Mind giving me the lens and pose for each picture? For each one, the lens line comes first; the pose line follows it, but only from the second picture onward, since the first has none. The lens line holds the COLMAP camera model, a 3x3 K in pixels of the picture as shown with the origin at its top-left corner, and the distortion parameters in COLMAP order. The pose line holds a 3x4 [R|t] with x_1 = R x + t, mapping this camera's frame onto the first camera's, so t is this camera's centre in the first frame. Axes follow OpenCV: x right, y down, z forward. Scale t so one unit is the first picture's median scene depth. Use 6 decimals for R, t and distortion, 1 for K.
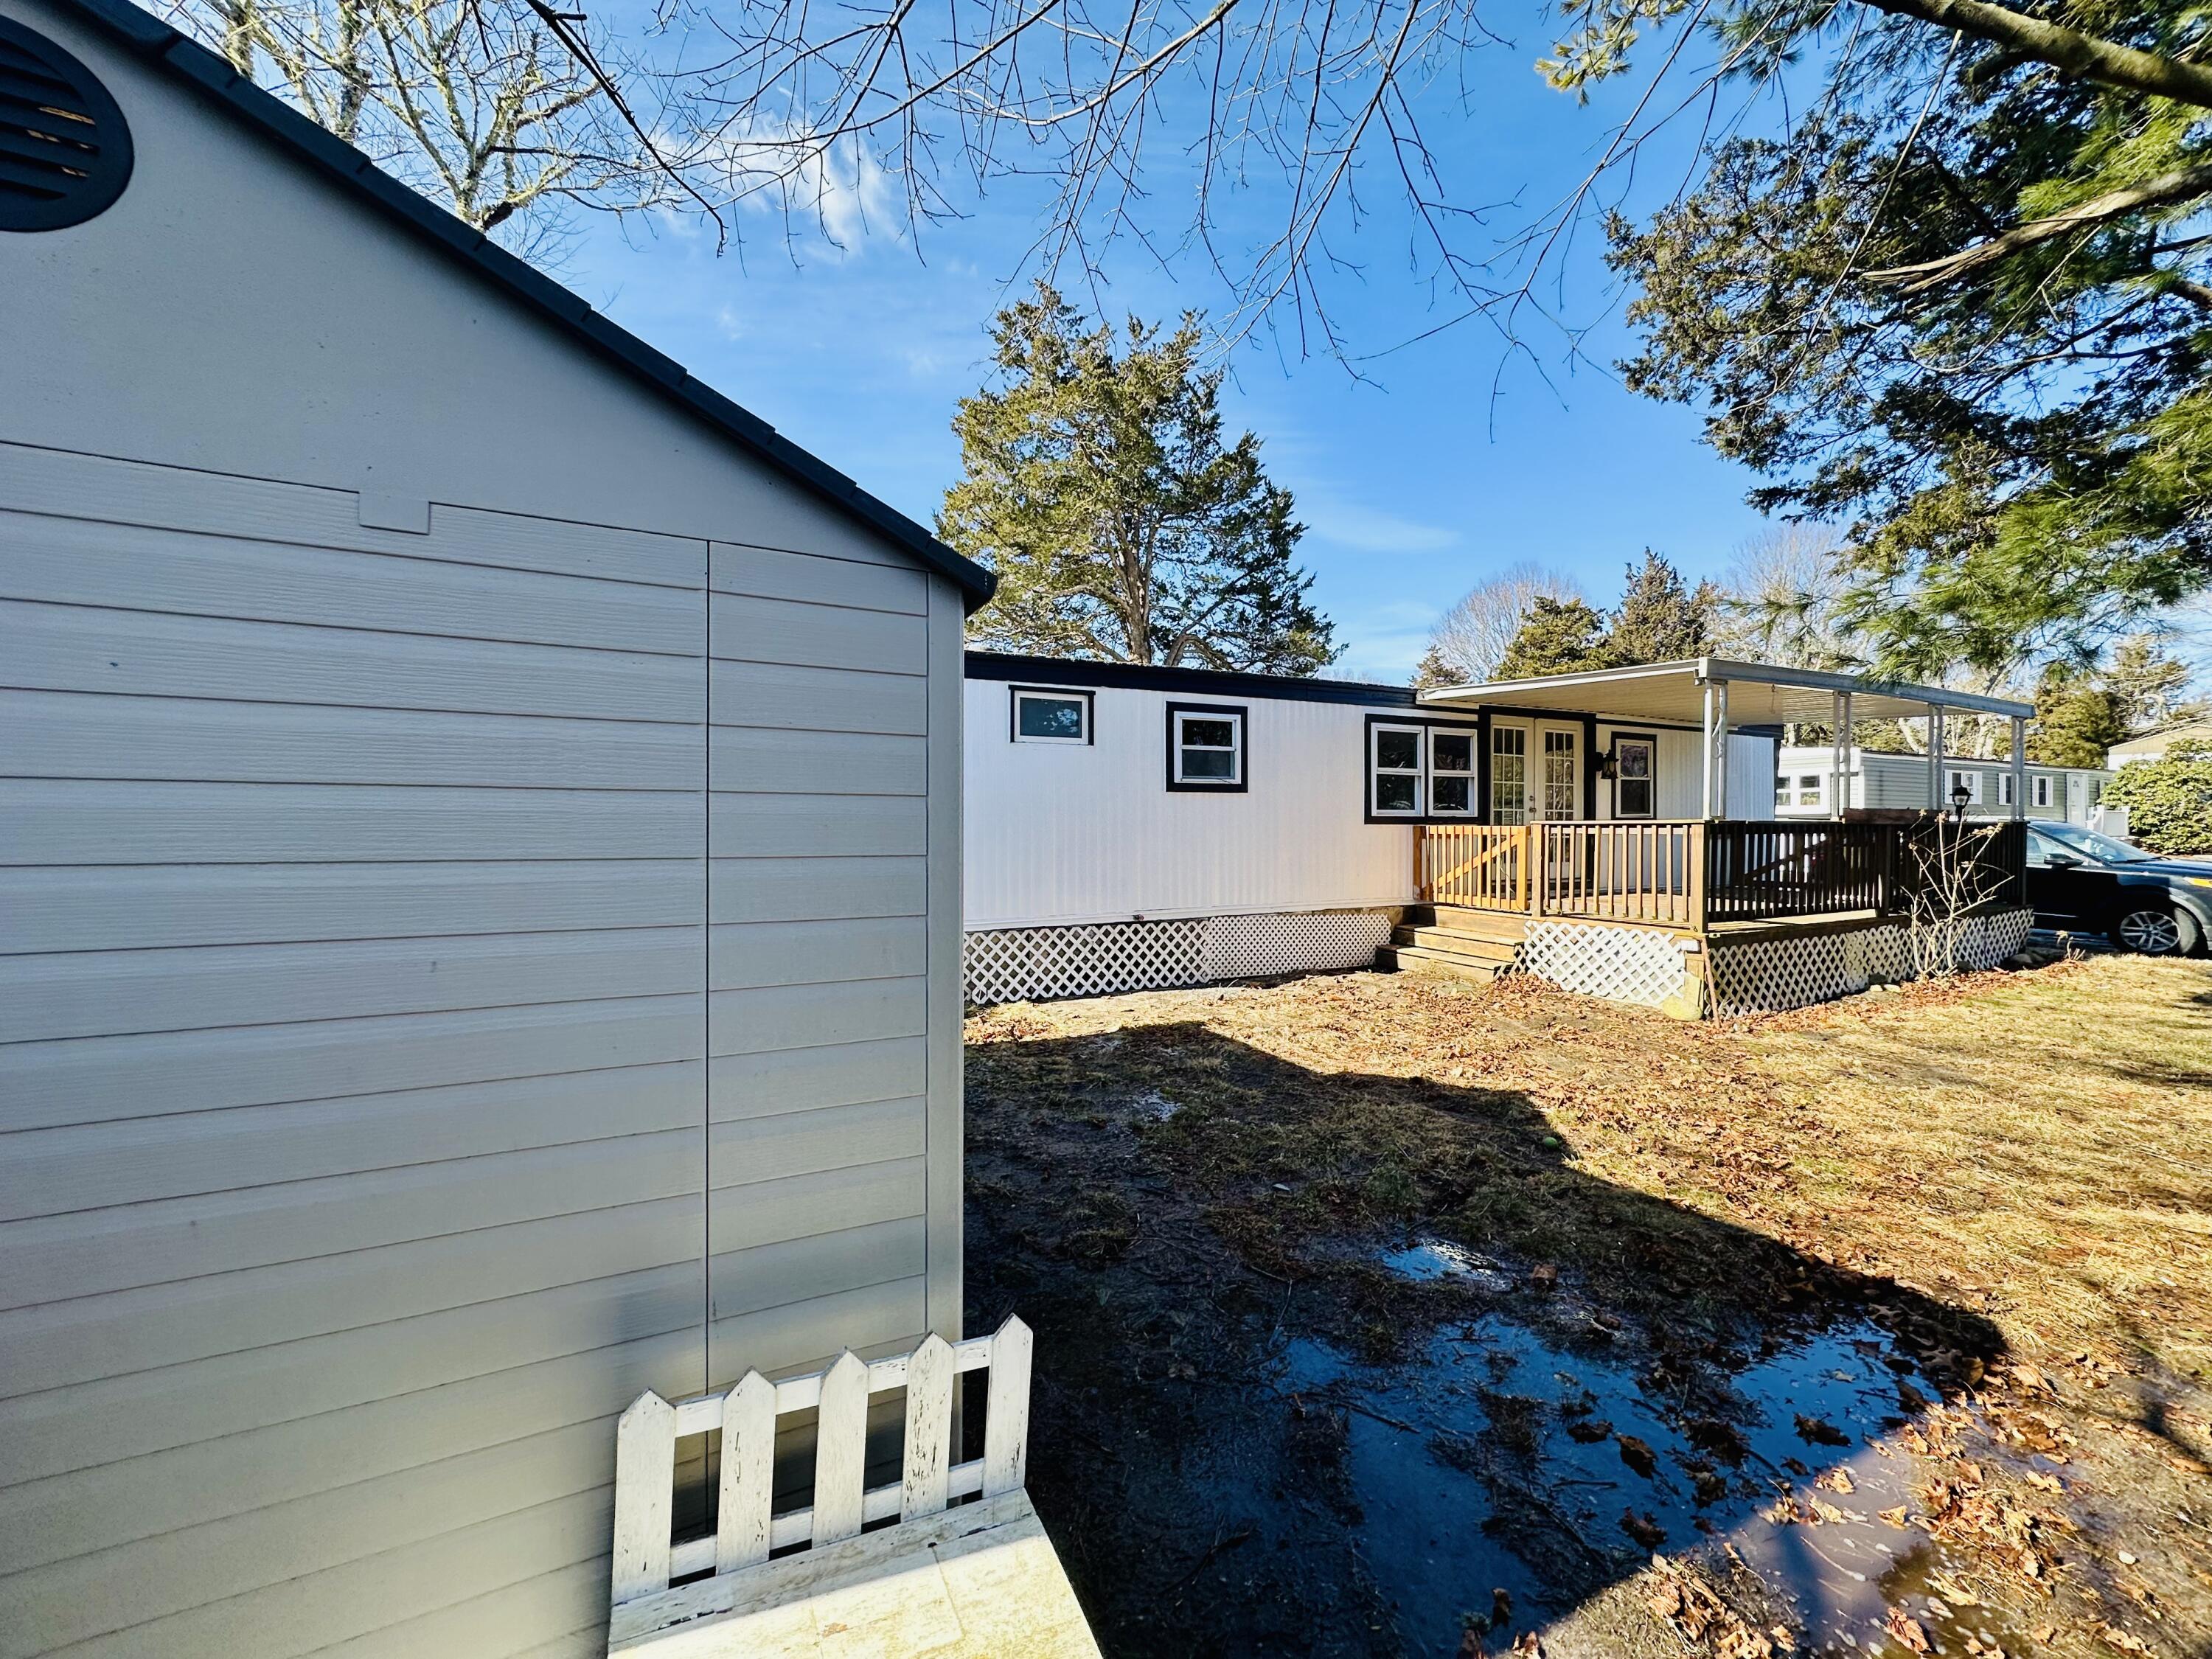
lens RADIAL K [[880.3, 0, 1109.5], [0, 880.3, 831.0], [0, 0, 1]] dist [-0.001221, 0.000256]
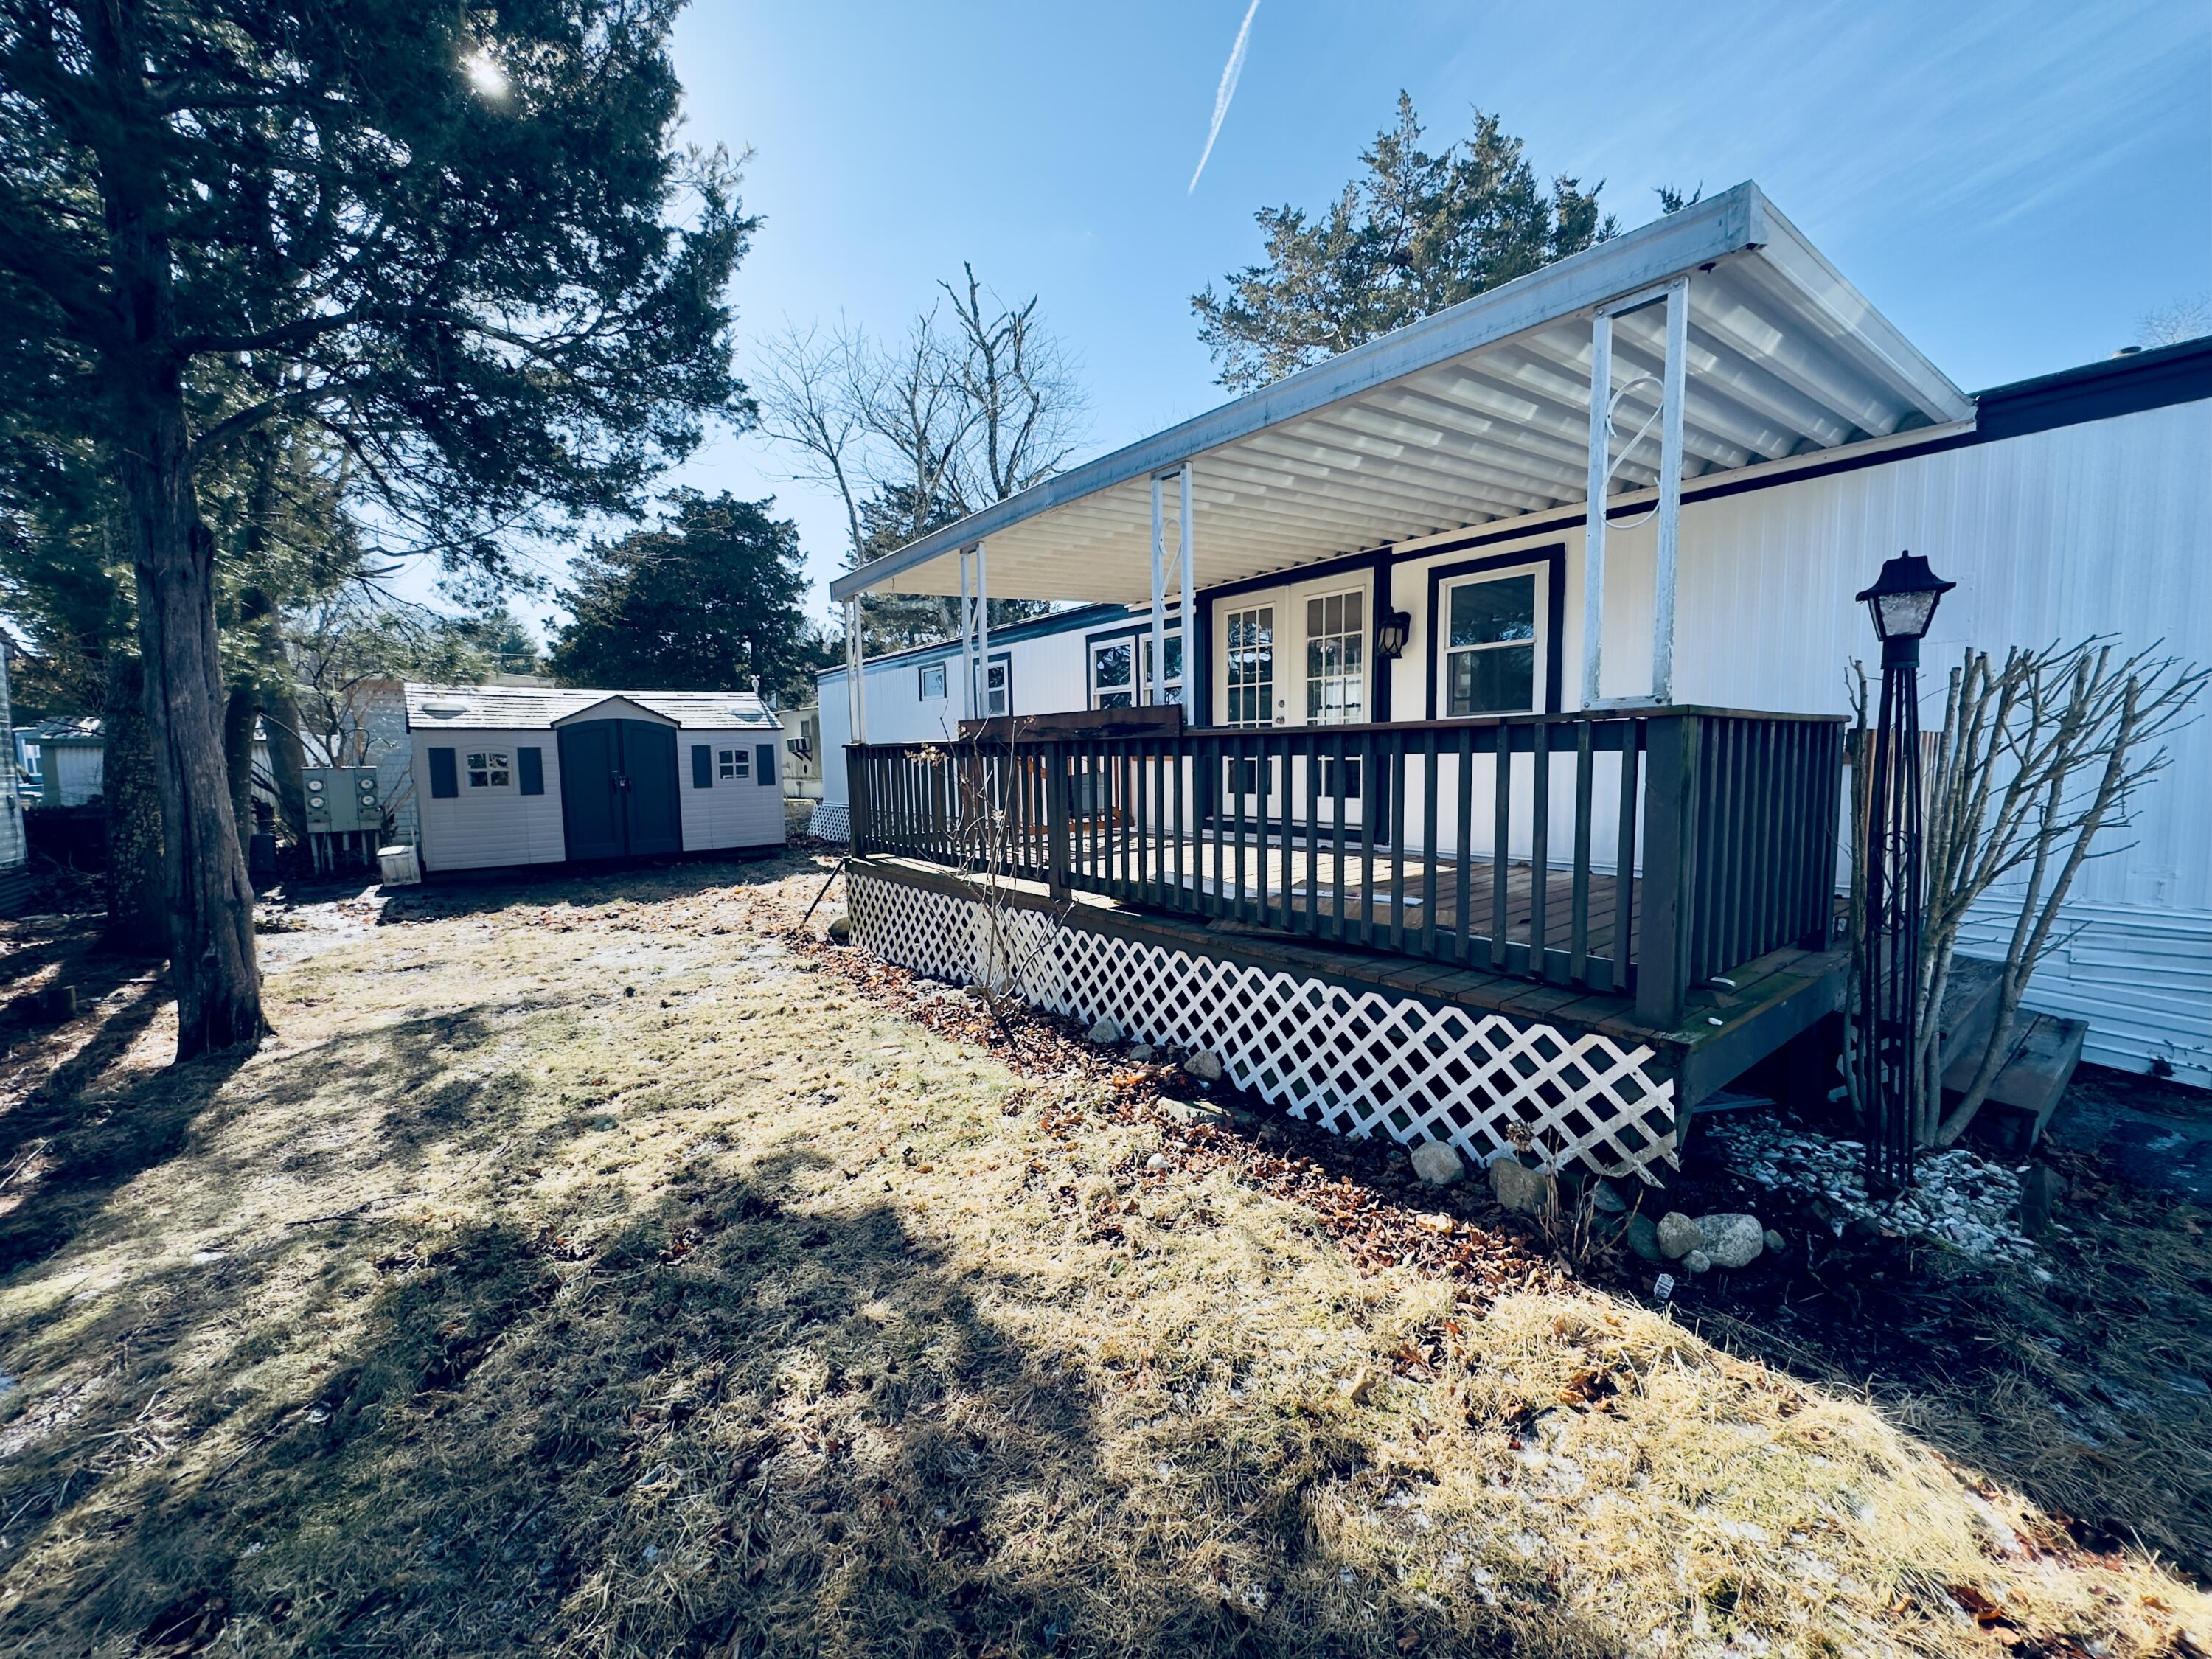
lens RADIAL K [[885.4, 0, 1106.0], [0, 885.4, 829.5], [0, 0, 1]] dist [0.002459, 0.000043]
pose [[0.192200, 0.102846, -0.975952, 1.237869], [0.044771, 0.992539, 0.113411, -0.025260], [0.980334, -0.065492, 0.186161, 0.775495]]
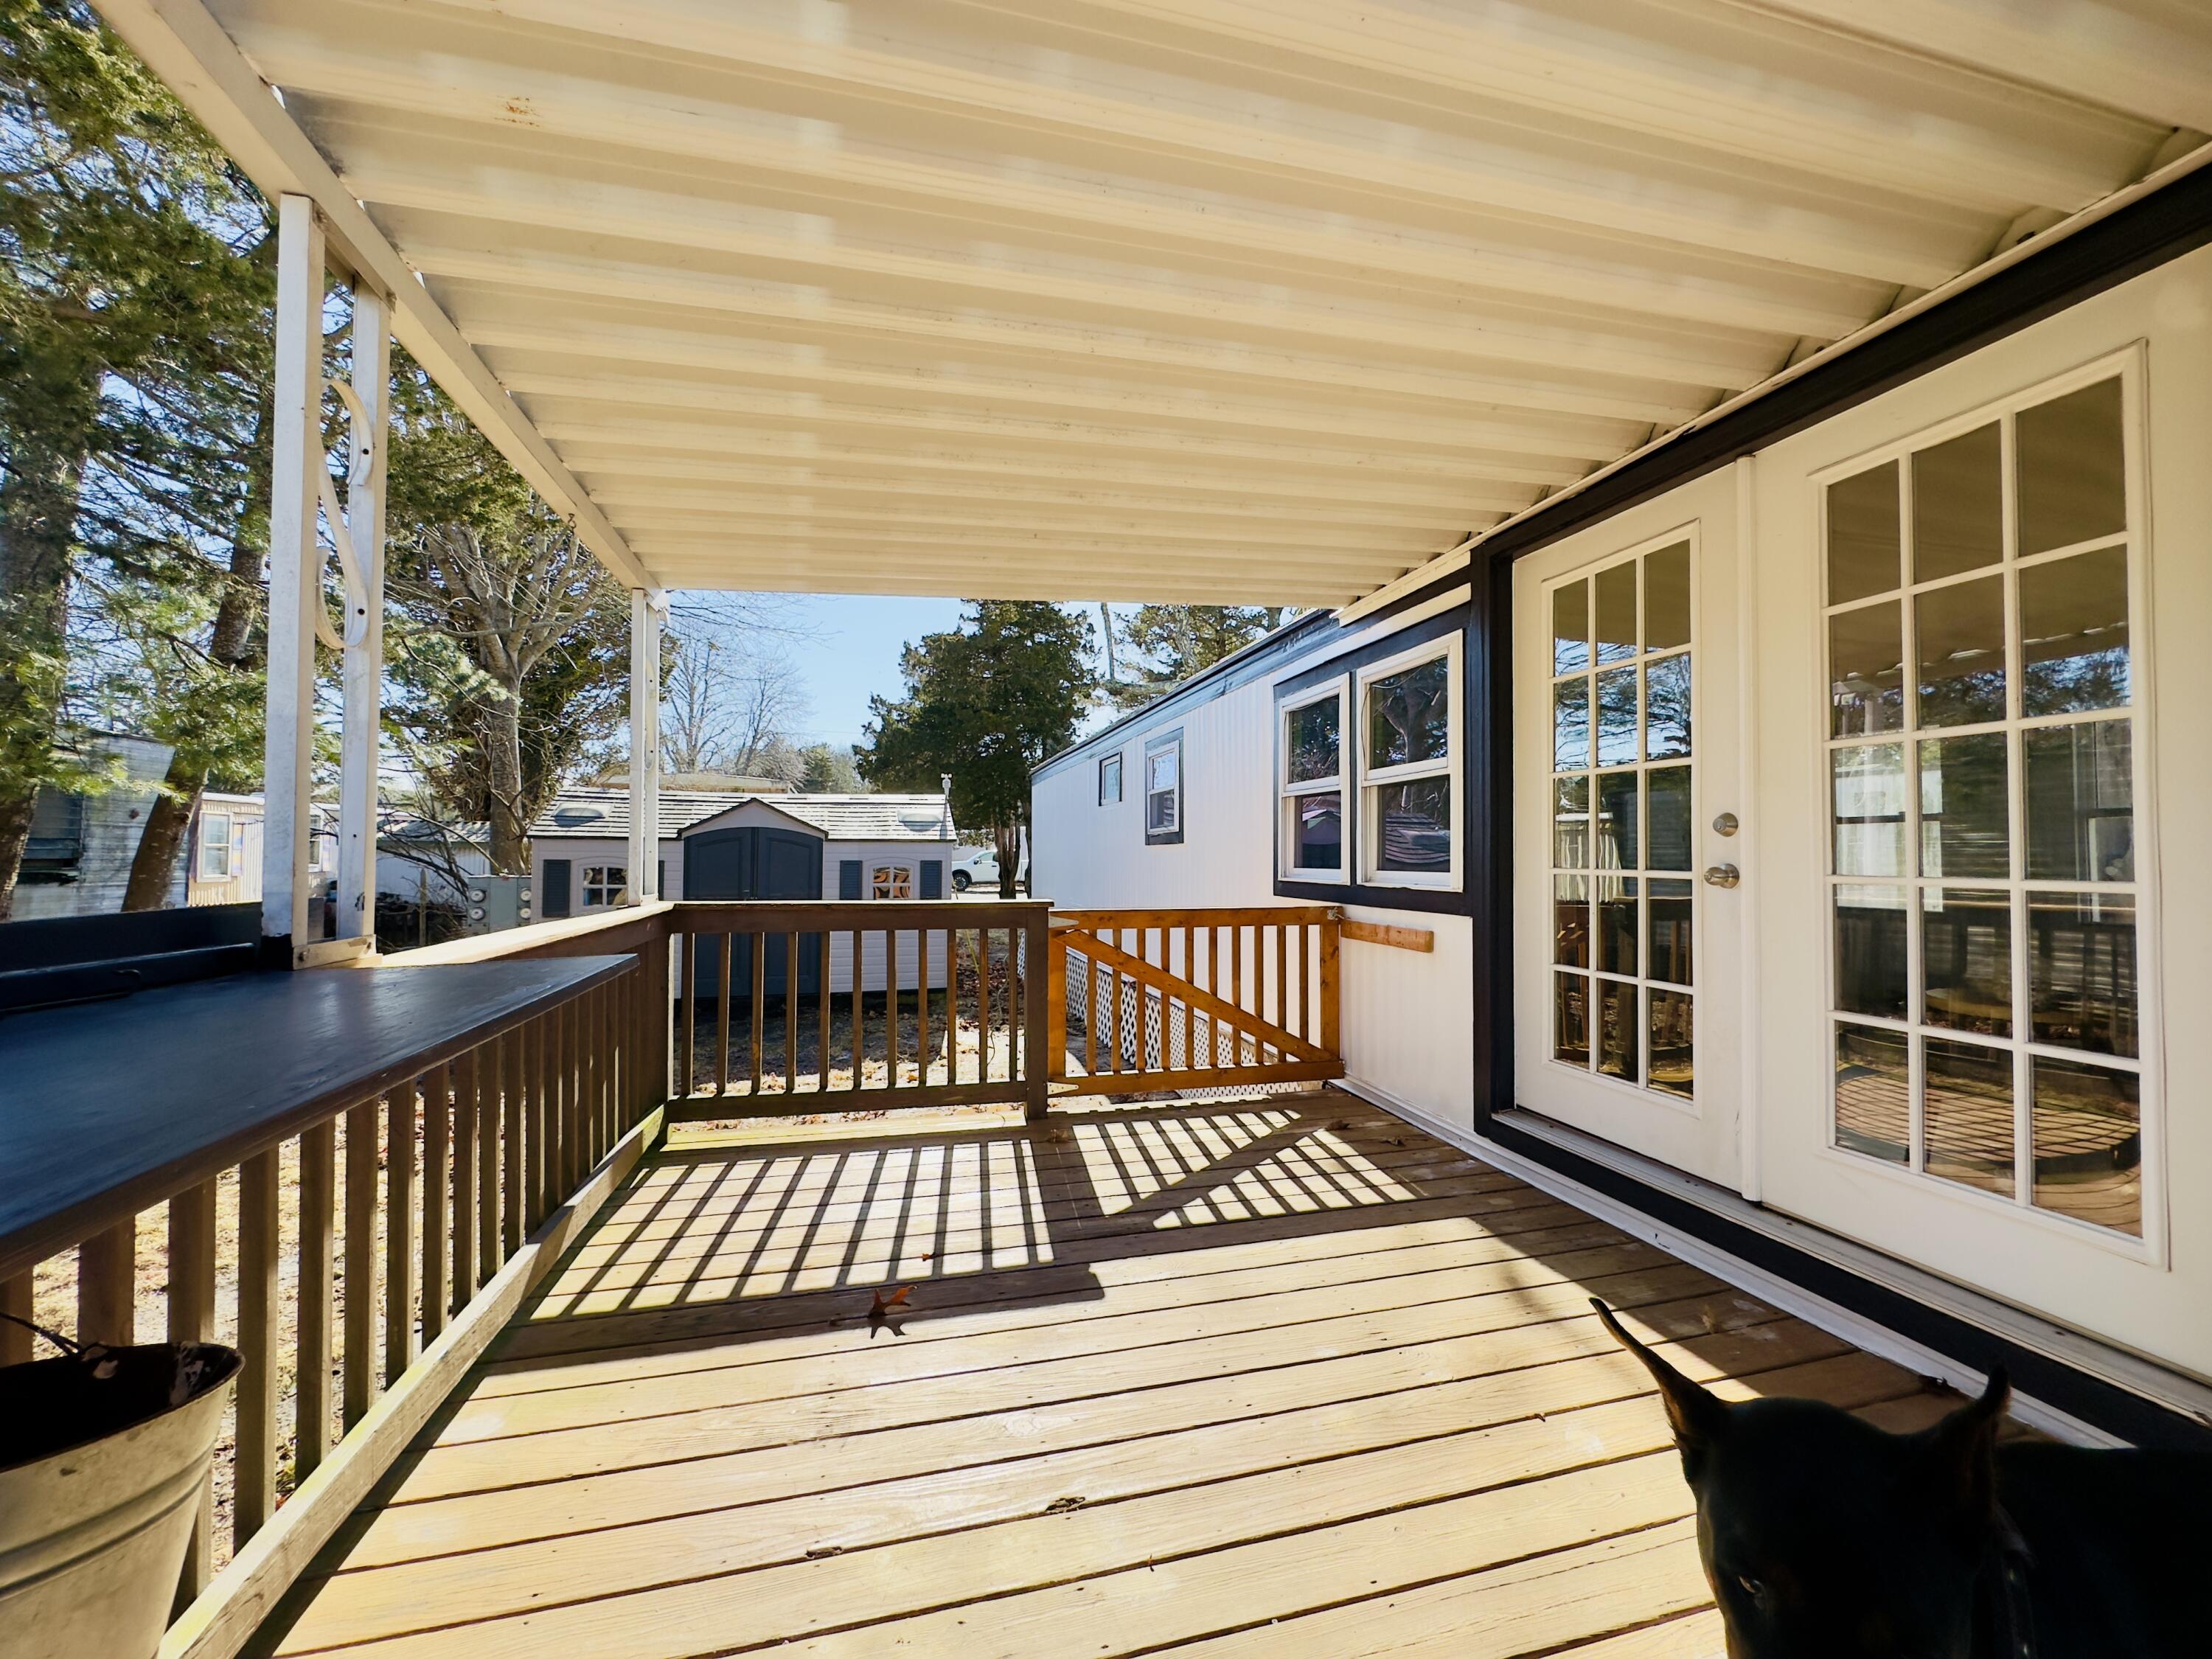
lens RADIAL K [[885.4, 0, 1106.0], [0, 885.4, 829.5], [0, 0, 1]] dist [0.002459, 0.000043]
pose [[-0.210530, -0.009409, -0.977542, 0.787410], [0.027828, 0.999491, -0.015613, -0.039009], [0.977191, -0.030490, -0.210161, 0.956629]]
